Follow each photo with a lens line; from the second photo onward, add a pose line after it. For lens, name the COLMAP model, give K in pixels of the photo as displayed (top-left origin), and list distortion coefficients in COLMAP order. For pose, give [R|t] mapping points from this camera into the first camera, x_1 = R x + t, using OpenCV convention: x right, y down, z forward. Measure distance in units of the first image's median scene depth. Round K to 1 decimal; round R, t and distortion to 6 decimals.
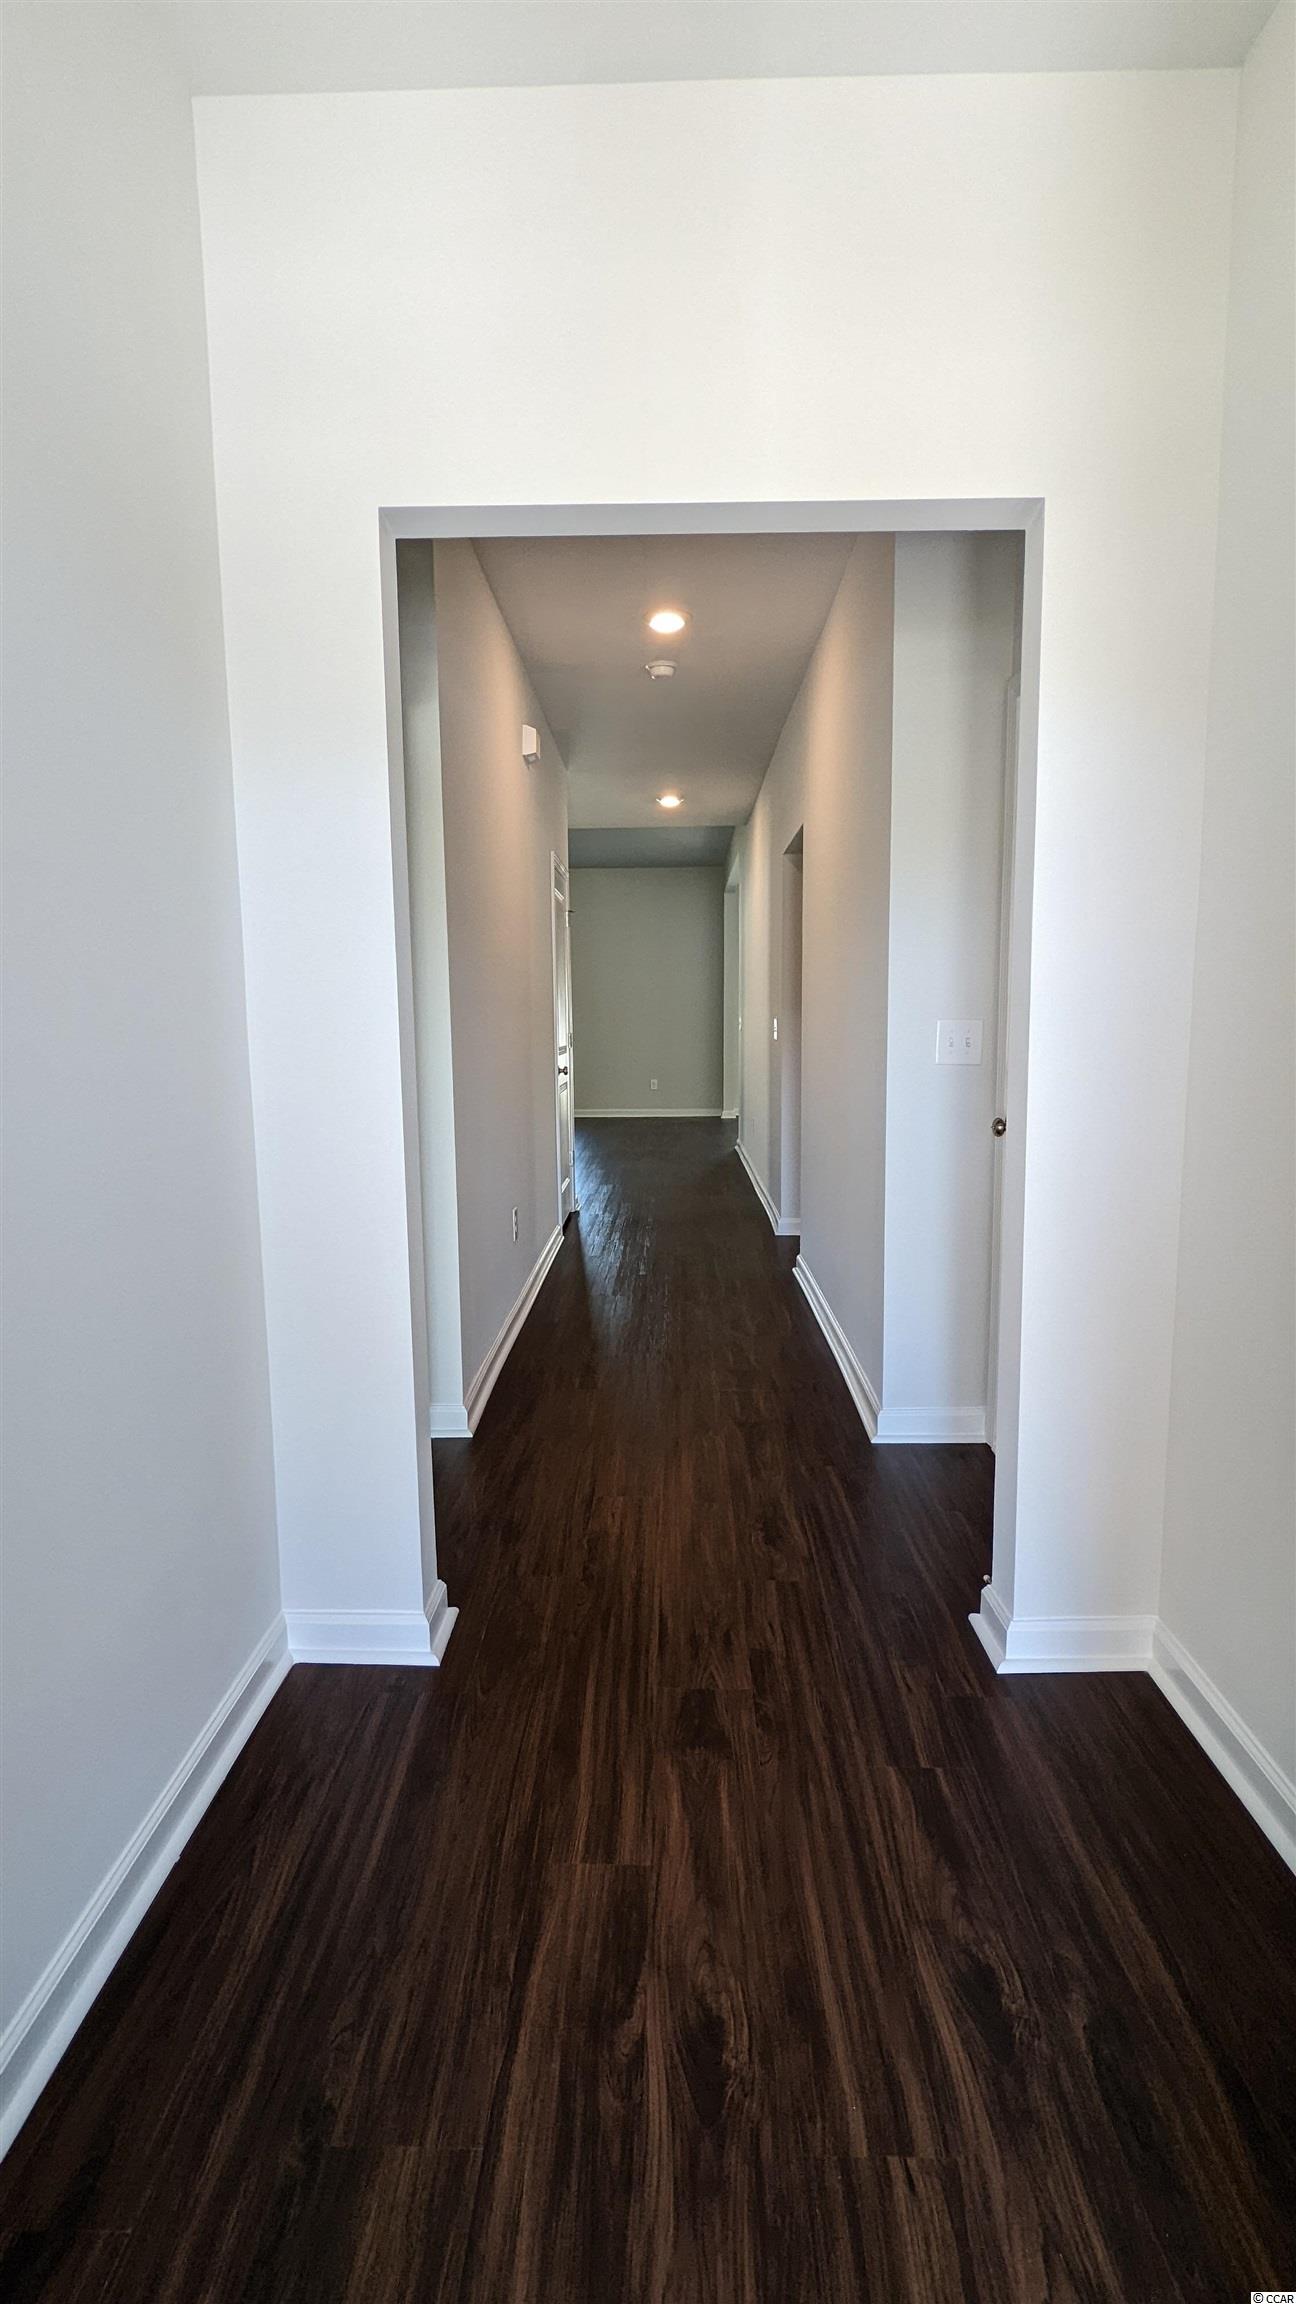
lens RADIAL K [[1164.6, 0, 645.9], [0, 1164.6, 1153.7], [0, 0, 1]] dist [0.001152, 0.000055]
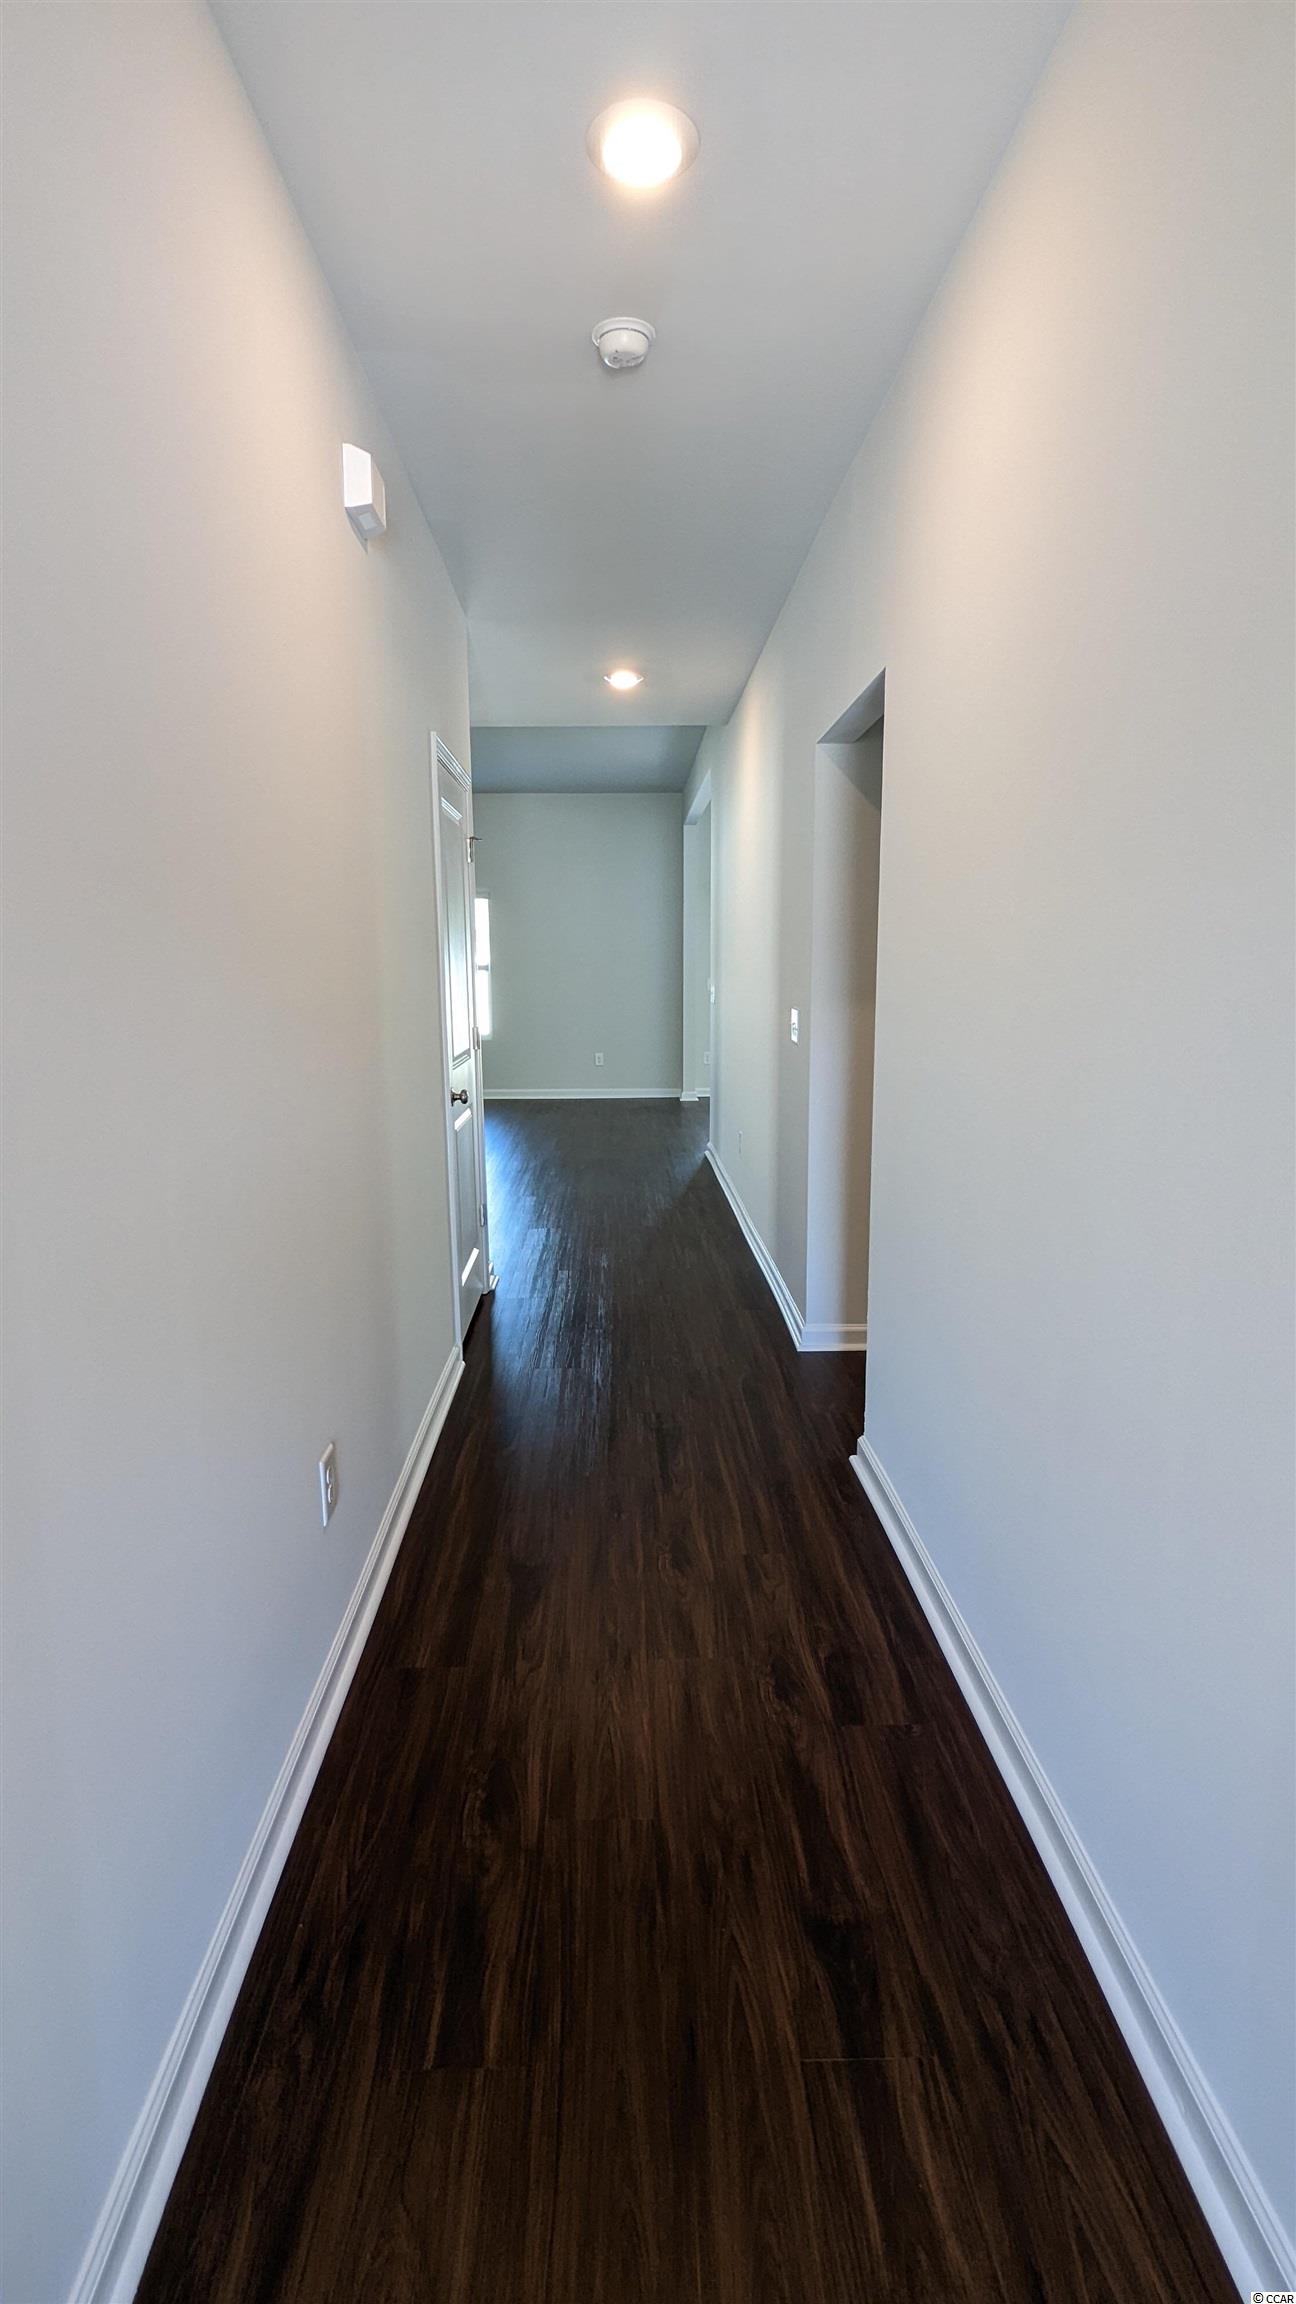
lens RADIAL K [[1094.0, 0, 651.7], [0, 1094.0, 1151.8], [0, 0, 1]] dist [-0.000217, -0.000085]
pose [[0.998239, -0.007771, 0.058807, -0.003478], [0.004175, 0.998128, 0.061023, -0.068587], [-0.059171, -0.060670, 0.996402, 0.363860]]
